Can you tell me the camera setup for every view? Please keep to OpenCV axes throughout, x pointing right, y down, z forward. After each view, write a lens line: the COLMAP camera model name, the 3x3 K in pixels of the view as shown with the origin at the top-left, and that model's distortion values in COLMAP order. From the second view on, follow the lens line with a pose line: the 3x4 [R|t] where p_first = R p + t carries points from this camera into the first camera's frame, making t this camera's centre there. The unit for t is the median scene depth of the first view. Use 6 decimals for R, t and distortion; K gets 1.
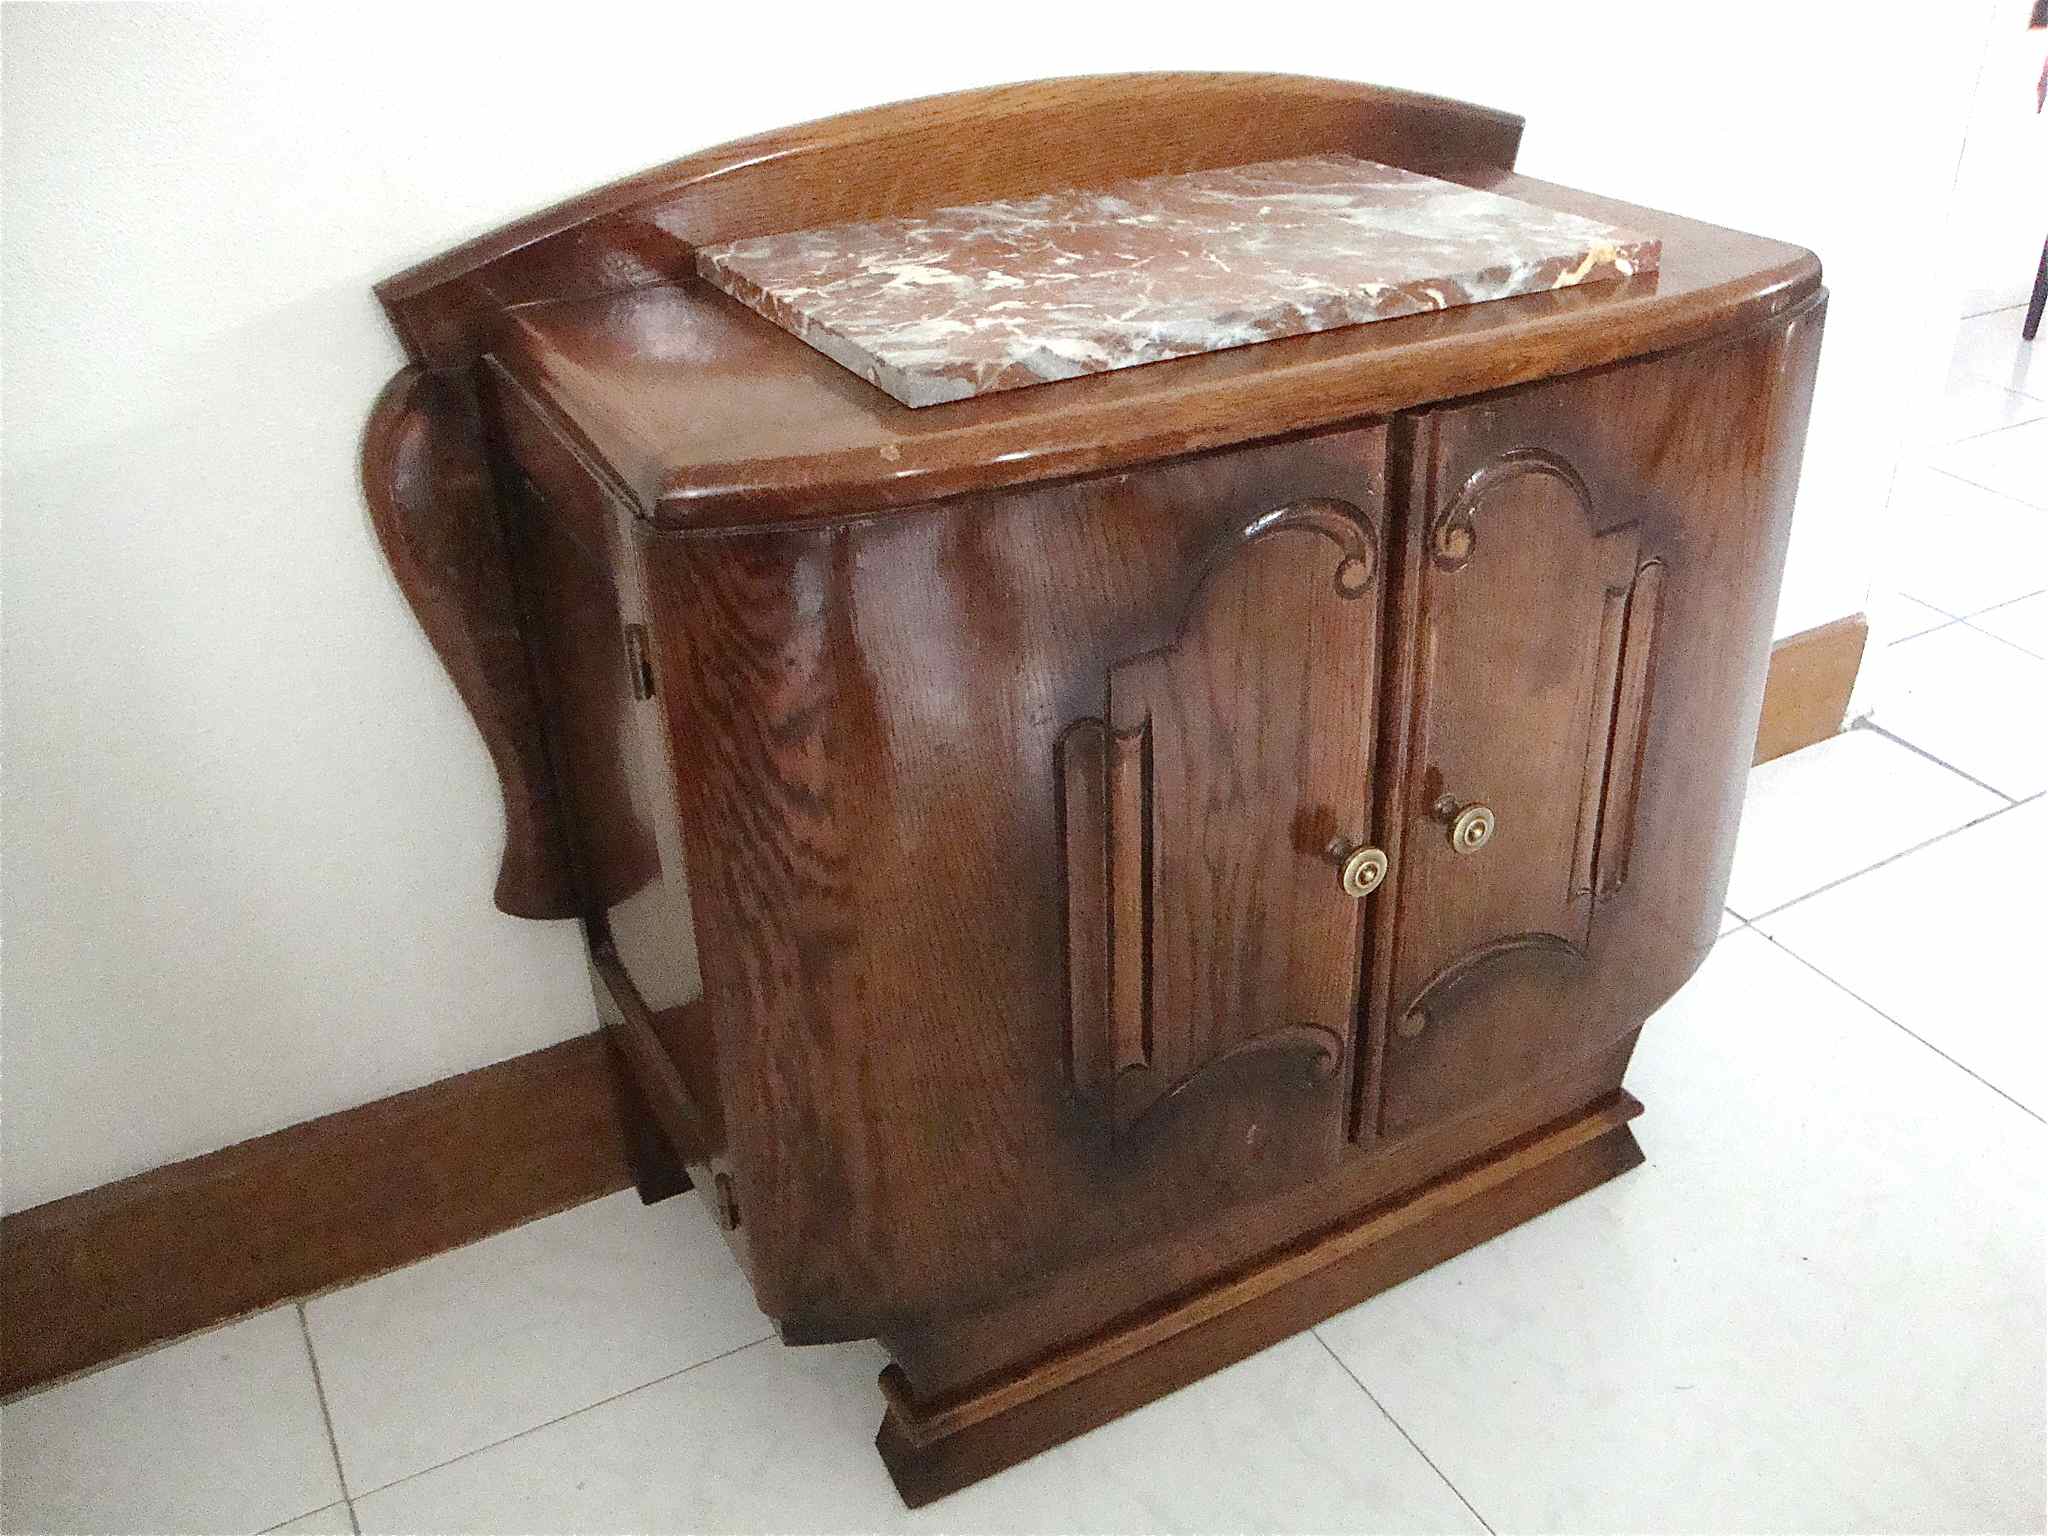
lens RADIAL K [[1797.0, 0, 1066.3], [0, 1797.0, 776.7], [0, 0, 1]] dist [-0.186915, 0.172274]
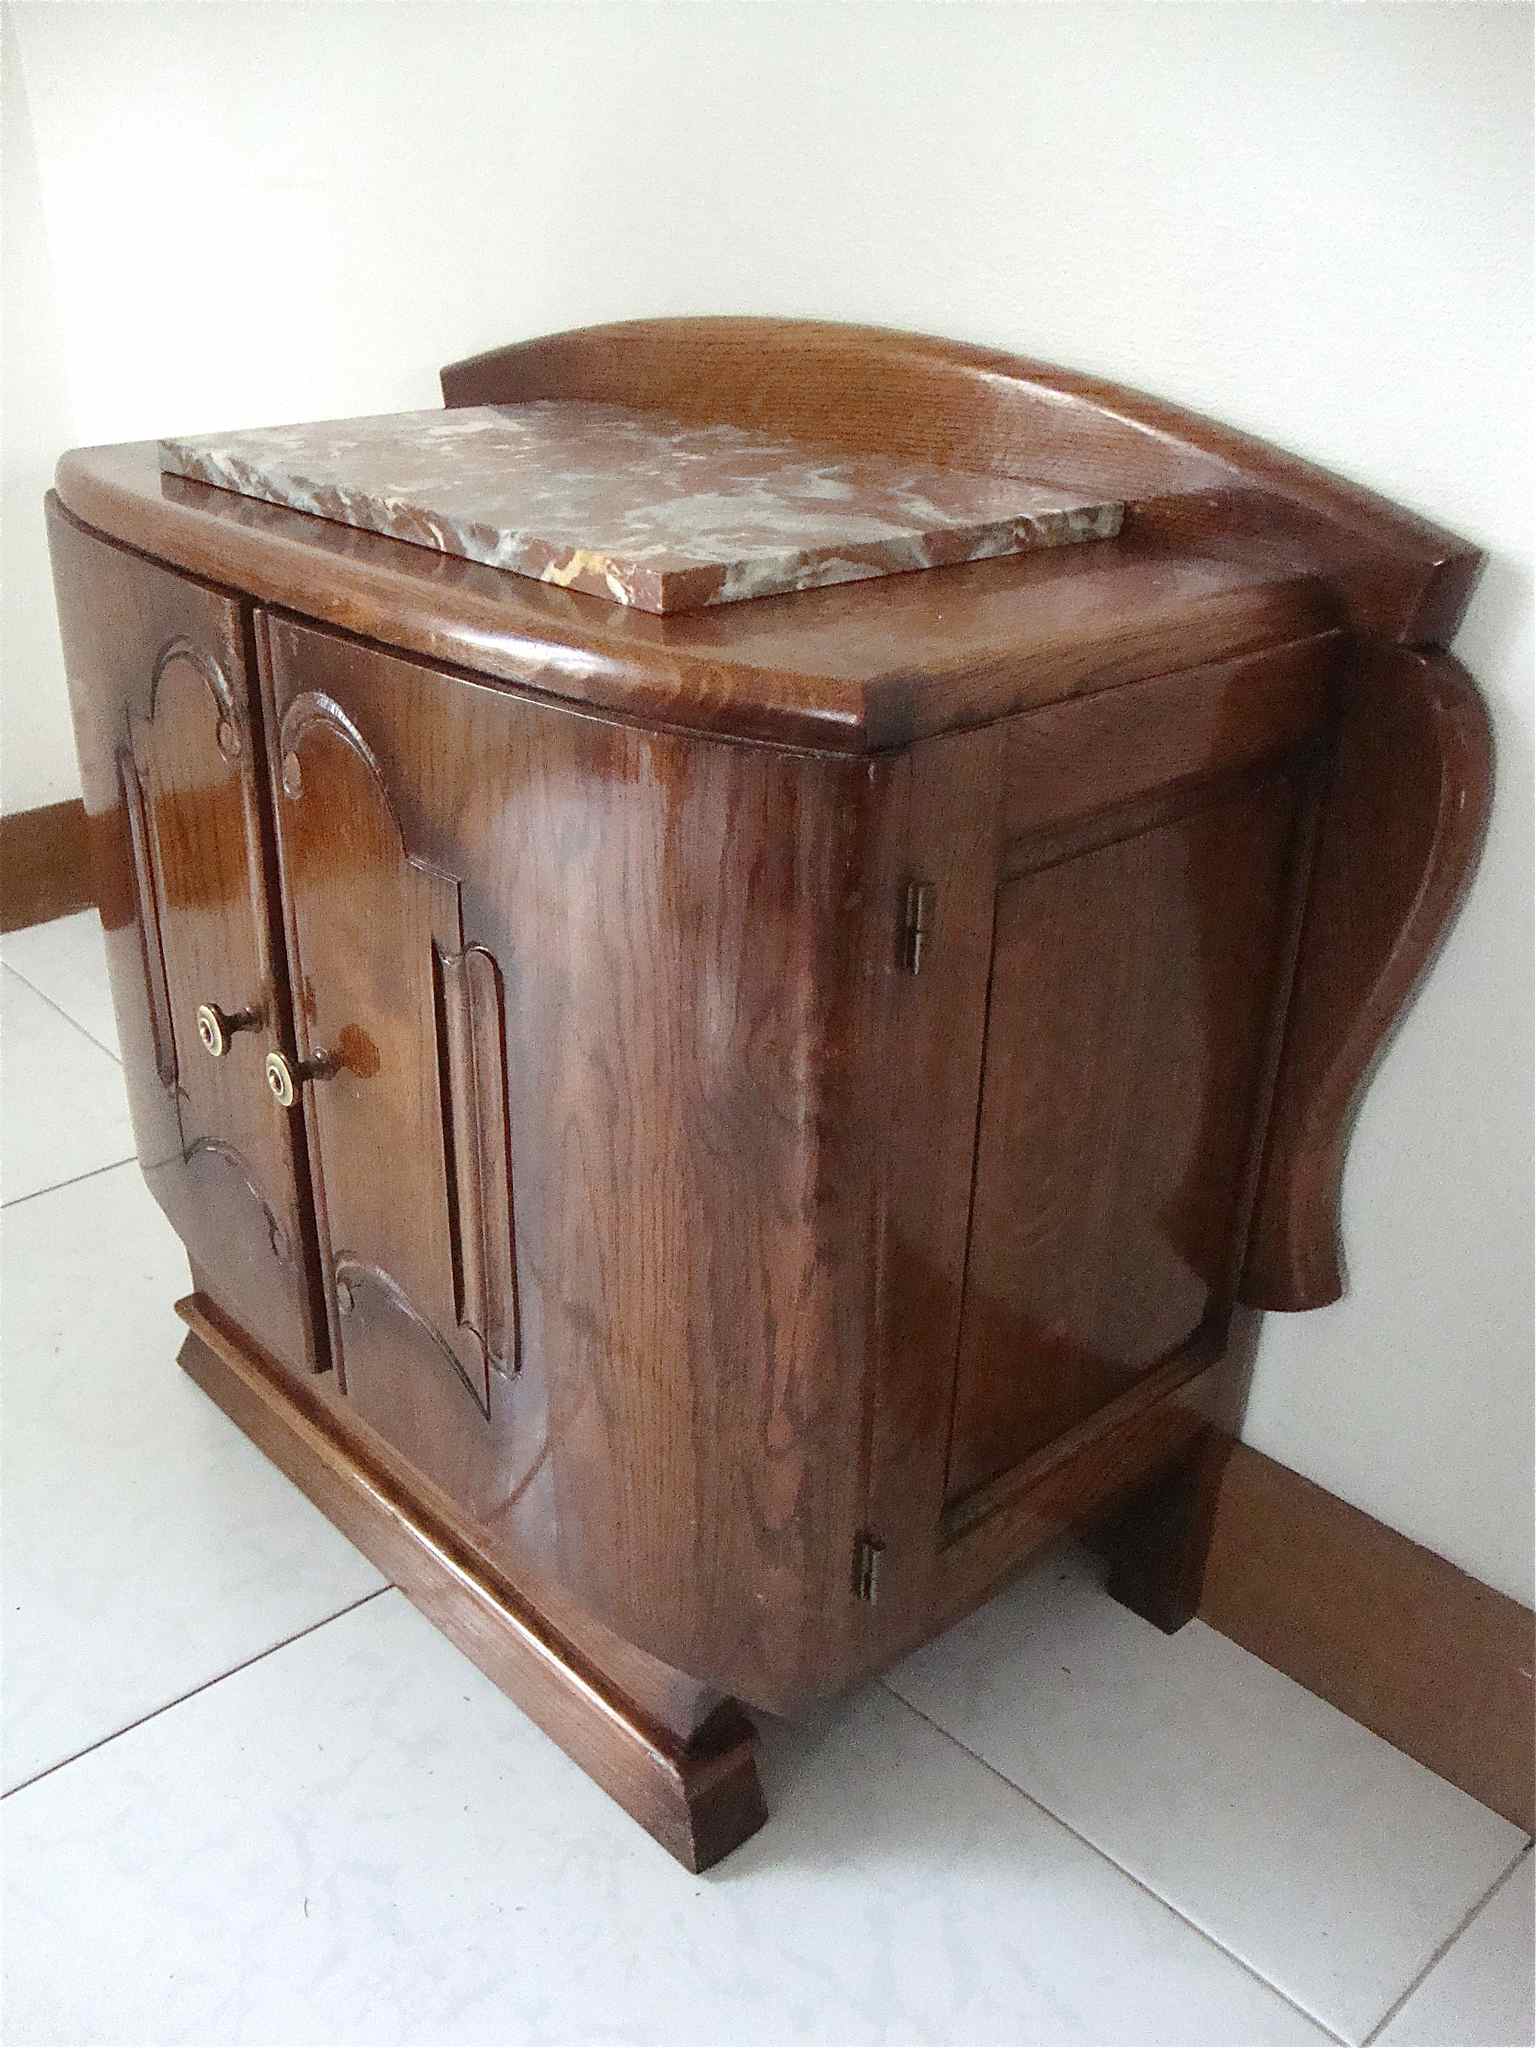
lens RADIAL K [[1797.0, 0, 779.7], [0, 1797.0, 1016.4], [0, 0, 1]] dist [-0.186915, 0.172274]
pose [[0.249084, 0.467608, -0.848116, 1.192018], [-0.509144, 0.808163, 0.296049, -0.450193], [0.823851, 0.358072, 0.439380, 0.872612]]
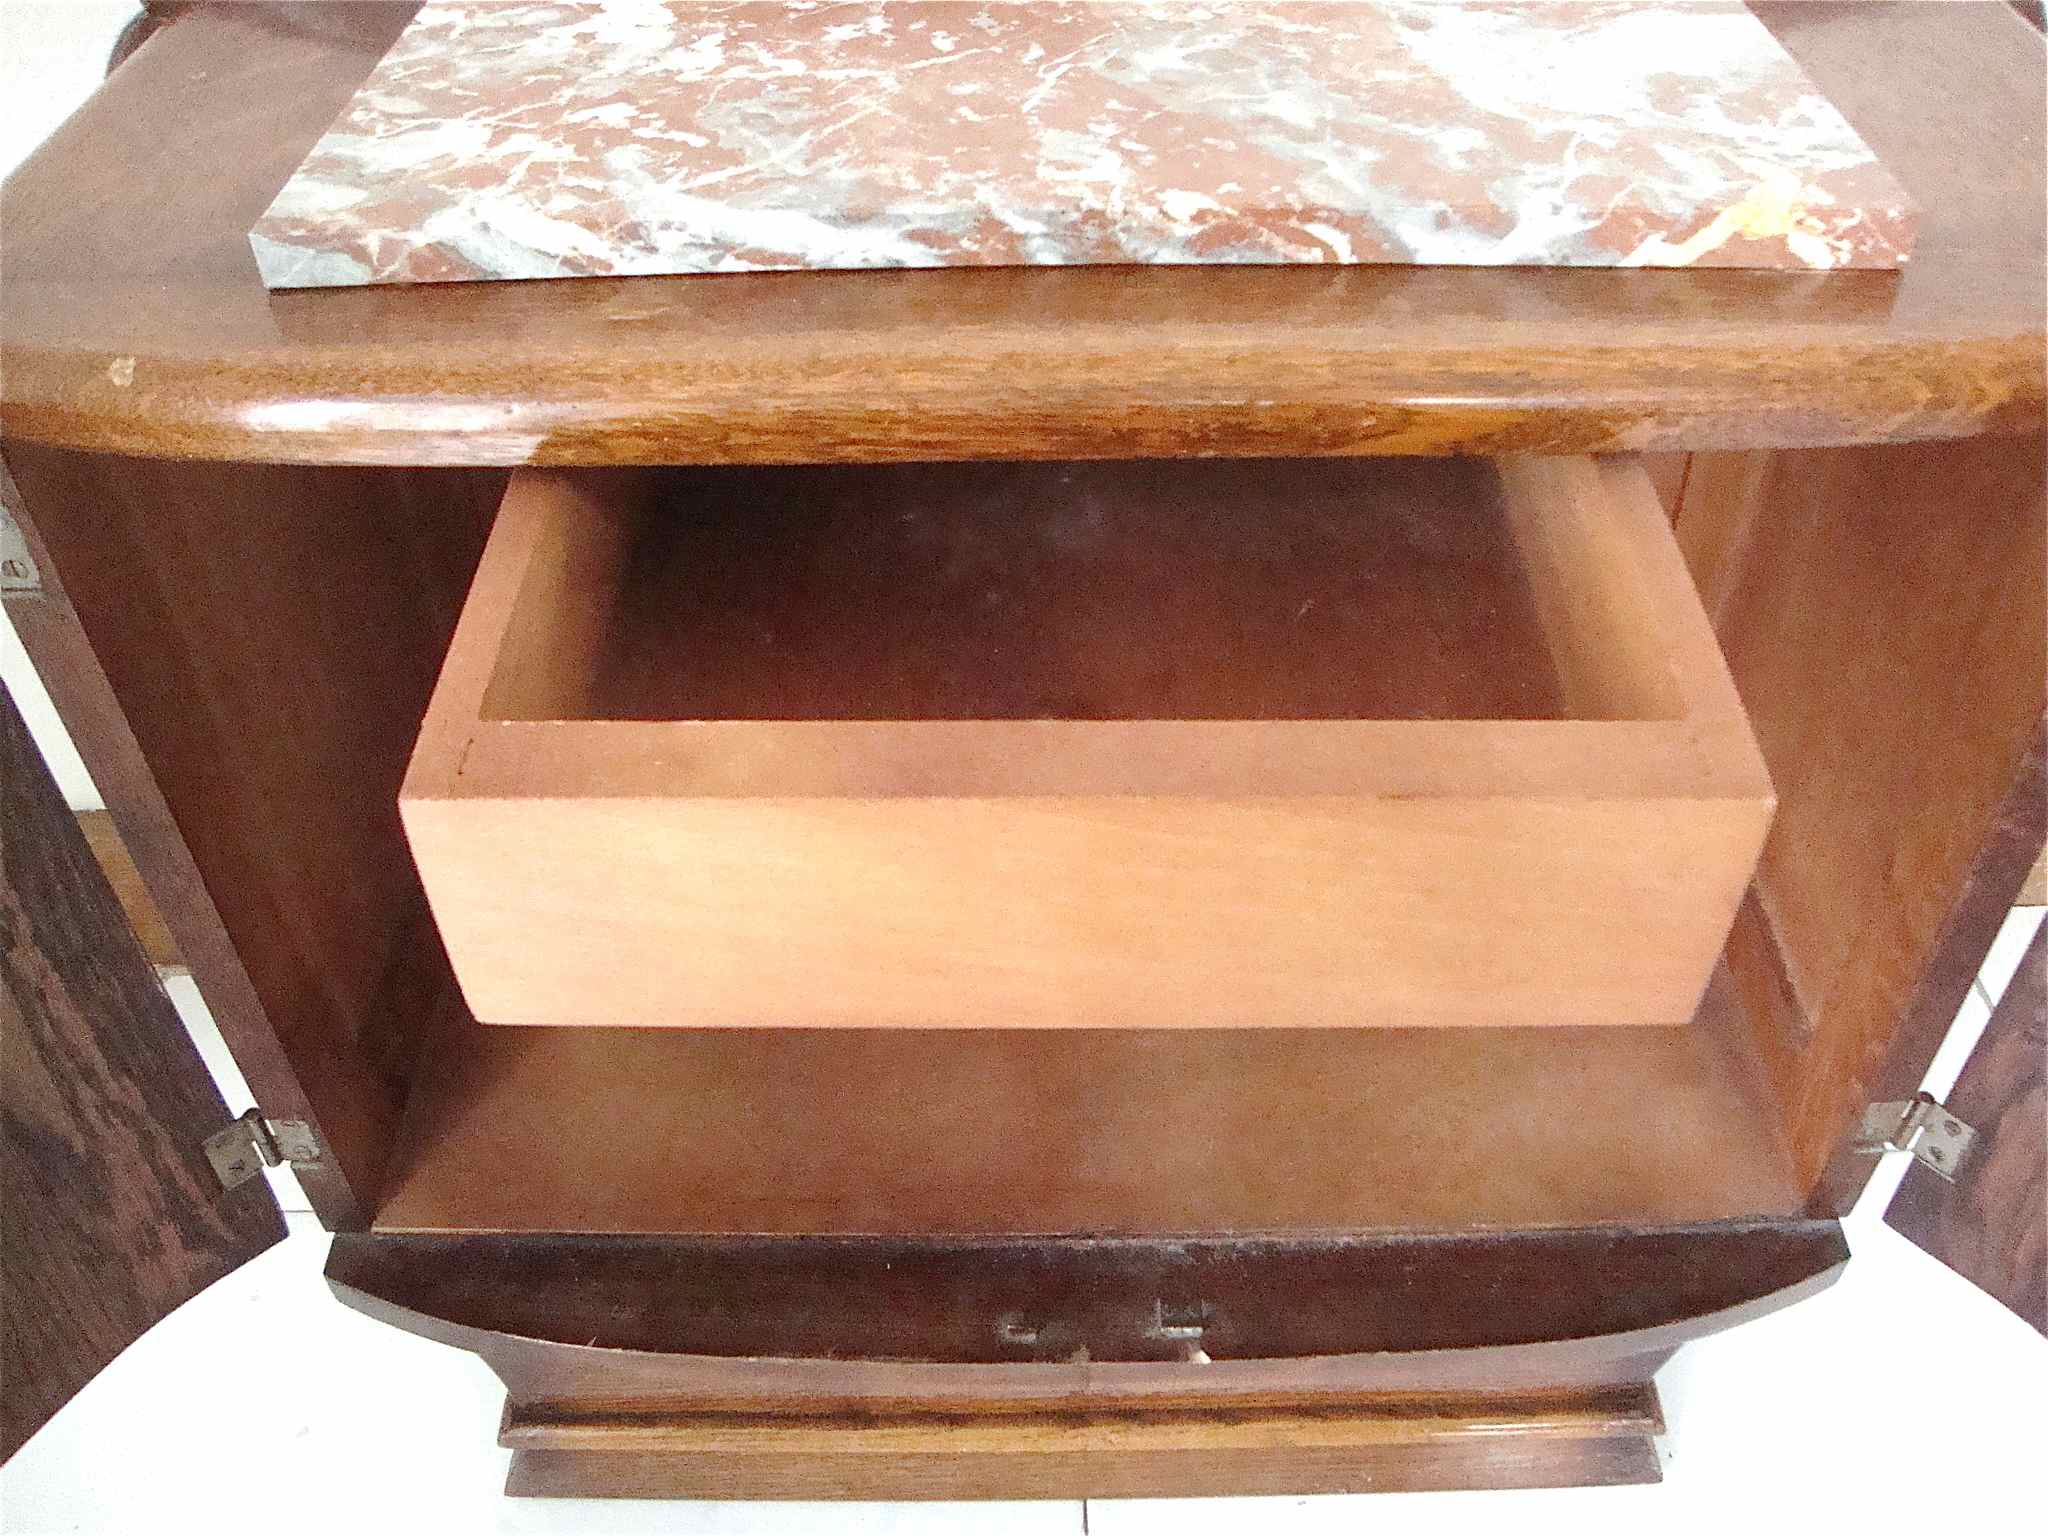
lens RADIAL K [[1797.0, 0, 1033.3], [0, 1797.0, 800.7], [0, 0, 1]] dist [-0.186915, 0.172274]
pose [[0.873732, 0.344803, -0.343079, 0.386497], [-0.250485, 0.923572, 0.290296, -0.259390], [0.416953, -0.167705, 0.893322, 0.487990]]
